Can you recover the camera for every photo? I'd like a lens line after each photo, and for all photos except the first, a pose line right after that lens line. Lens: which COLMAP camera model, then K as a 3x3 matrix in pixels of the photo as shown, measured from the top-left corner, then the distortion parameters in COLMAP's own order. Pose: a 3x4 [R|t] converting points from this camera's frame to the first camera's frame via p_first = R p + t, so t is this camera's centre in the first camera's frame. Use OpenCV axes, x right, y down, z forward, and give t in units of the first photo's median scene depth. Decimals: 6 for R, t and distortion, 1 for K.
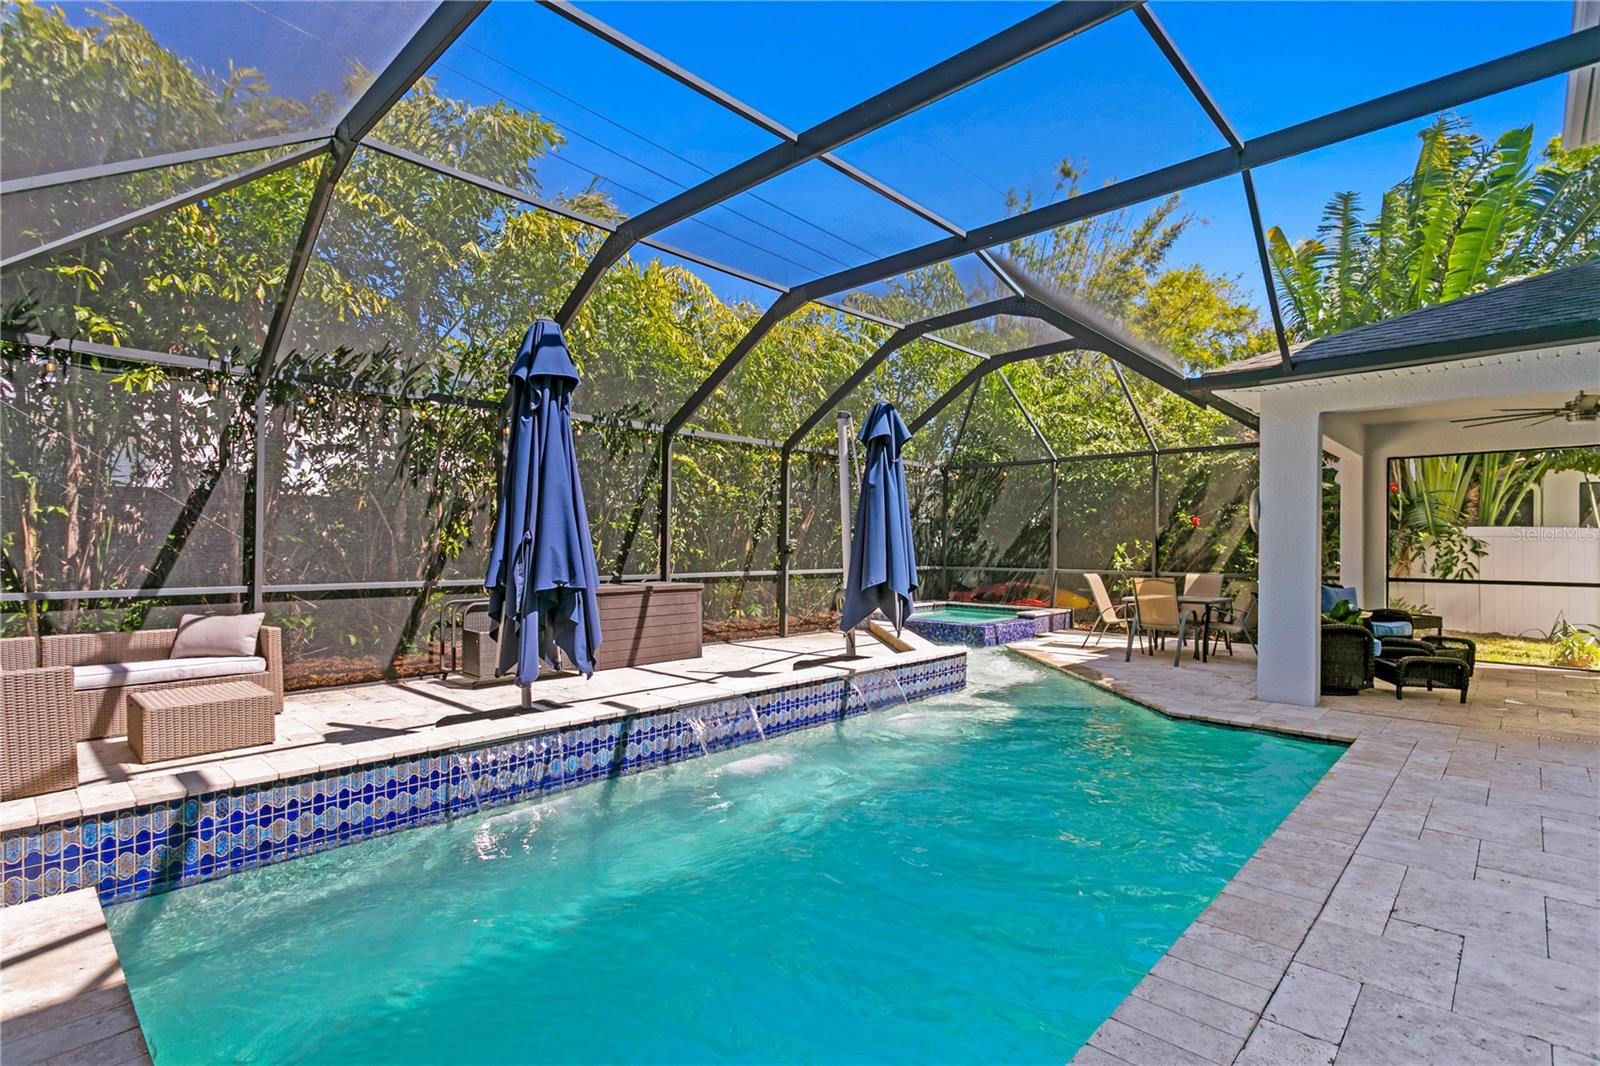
lens RADIAL K [[758.3, 0, 807.2], [0, 758.3, 546.9], [0, 0, 1]] dist [0.002206, 0.001692]
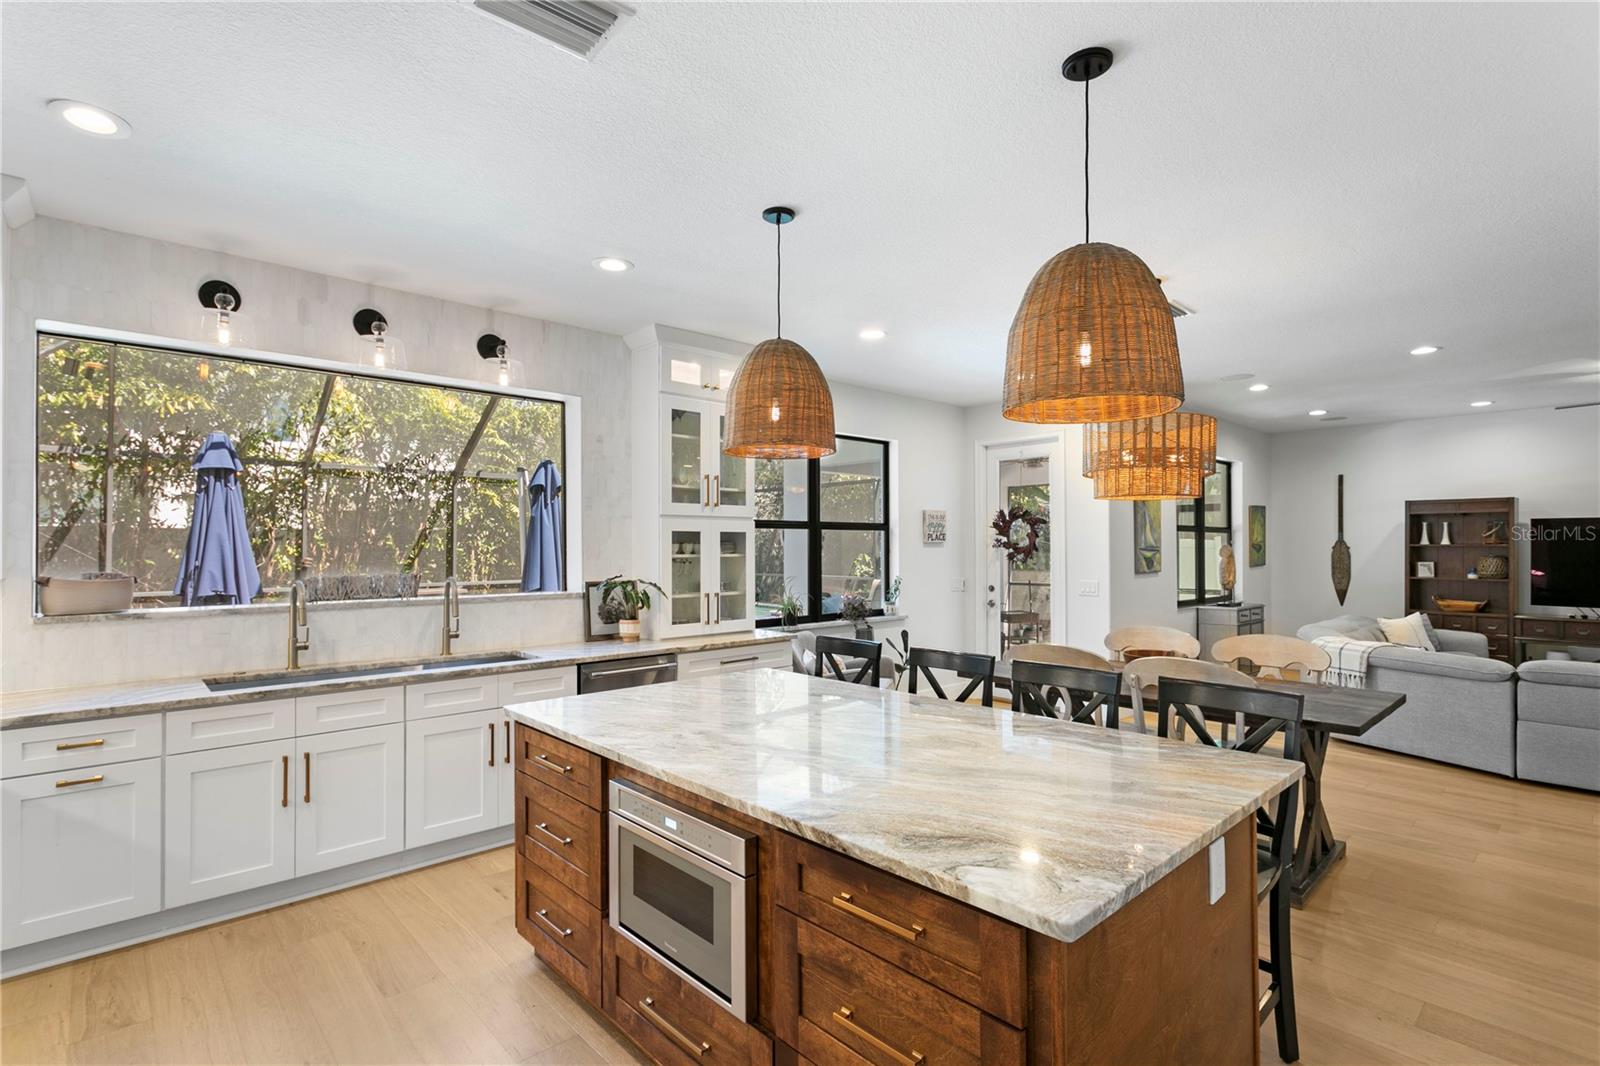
lens RADIAL K [[758.3, 0, 774.3], [0, 758.3, 541.2], [0, 0, 1]] dist [0.002206, 0.001692]
pose [[0.995891, -0.009501, -0.090058, 1.013210], [0.008680, 0.999917, -0.009502, -0.036470], [0.090141, 0.008681, 0.995891, -0.539648]]
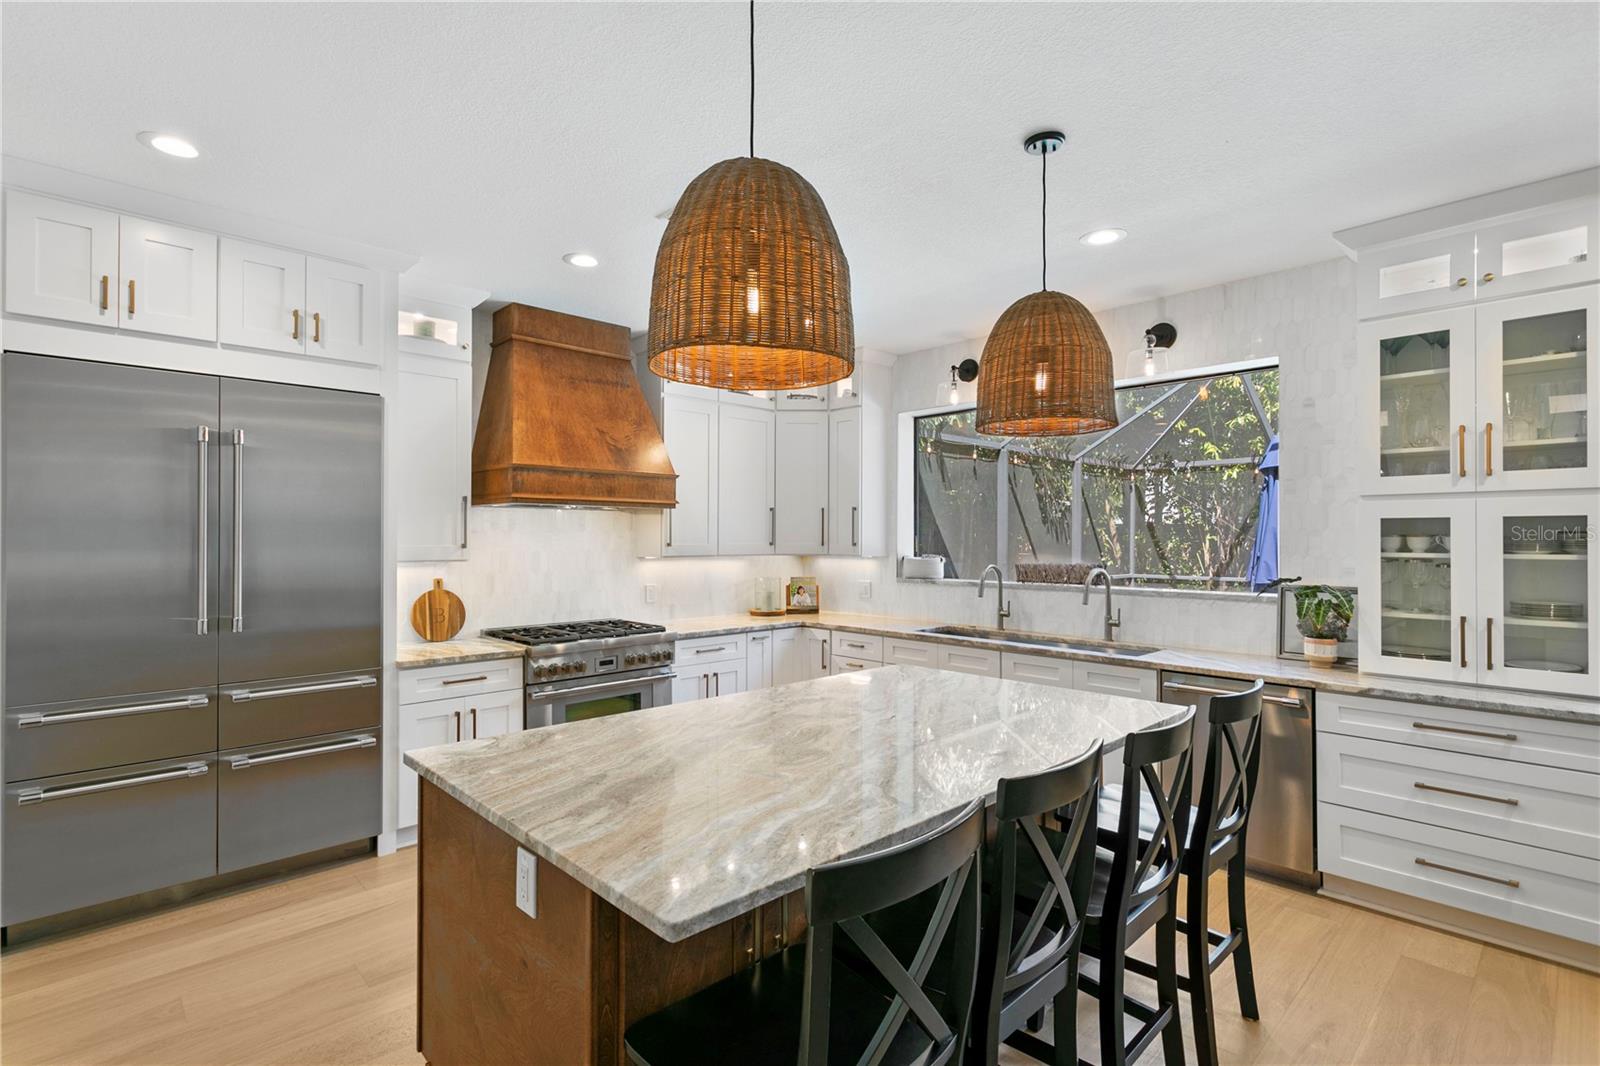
lens RADIAL K [[758.3, 0, 797.3], [0, 758.3, 535.3], [0, 0, 1]] dist [0.002206, 0.001692]
pose [[-0.056640, -0.011695, -0.998326, 1.509480], [-0.004078, 0.999926, -0.011483, -0.035532], [0.998386, 0.003421, -0.056684, -0.036689]]
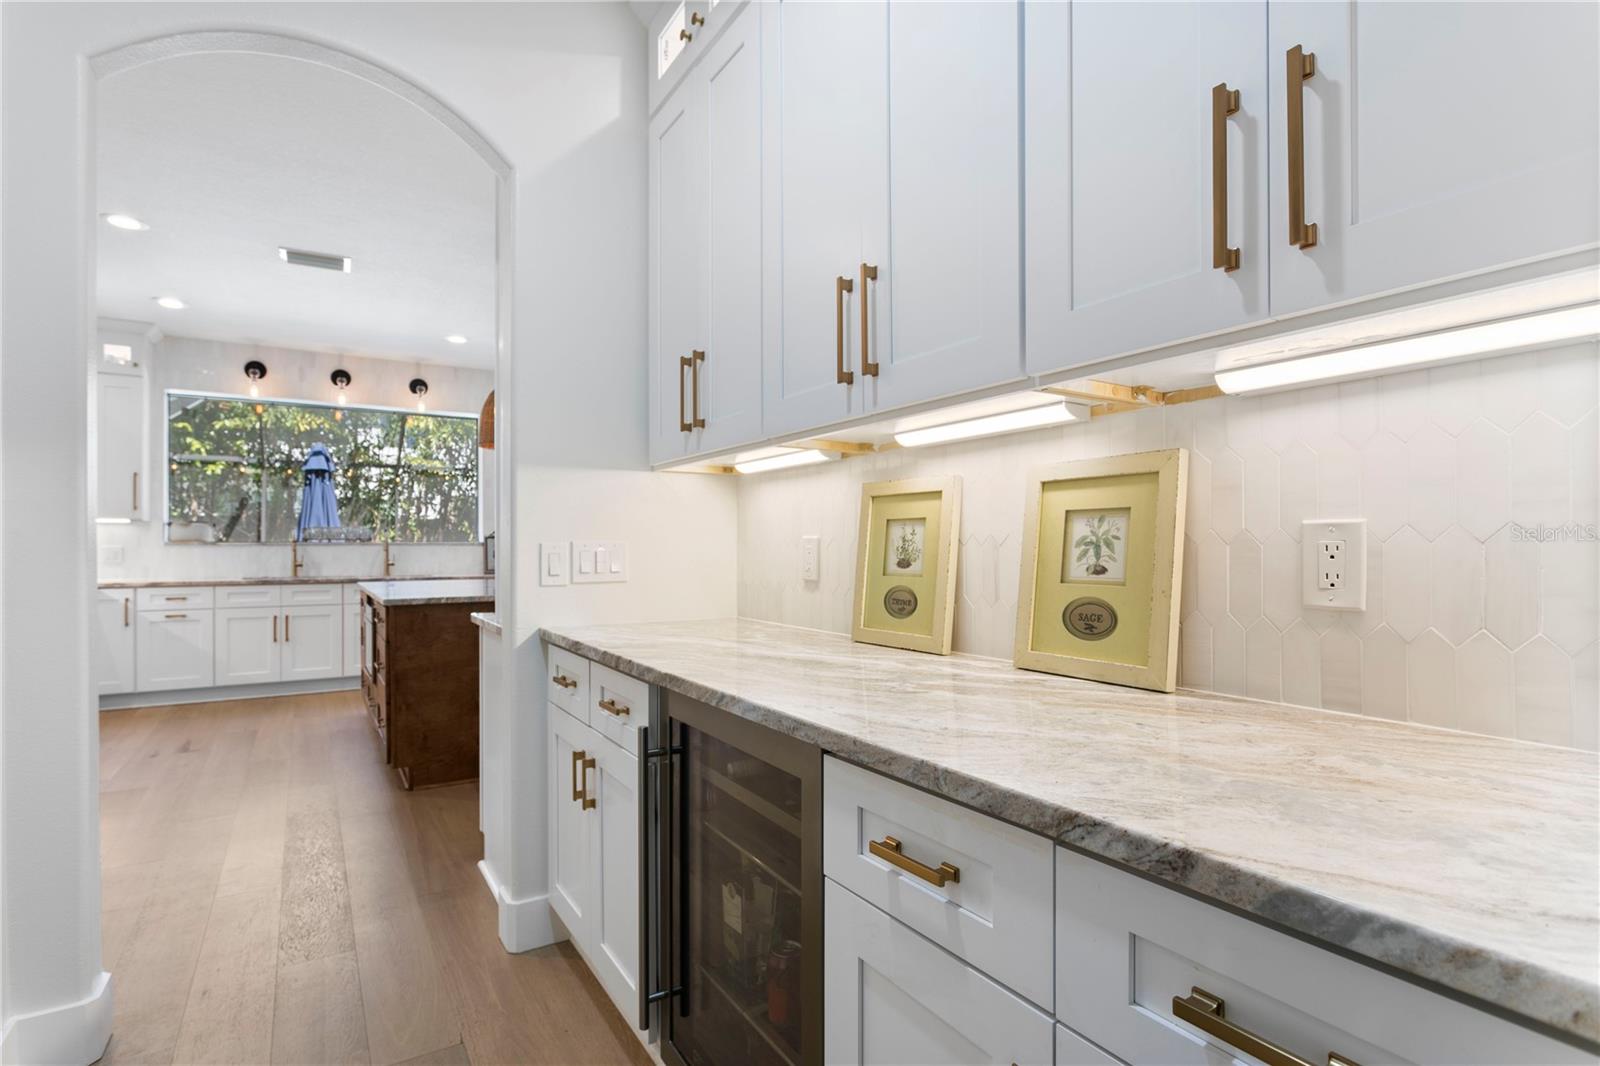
lens RADIAL K [[775.1, 0, 762.6], [0, 775.1, 544.0], [0, 0, 1]] dist [-0.000472, -0.000156]
pose [[0.958932, -0.010466, -0.283444, 1.654680], [0.008643, 0.999933, -0.007681, 0.039524], [0.283505, 0.004916, 0.958958, -0.910238]]
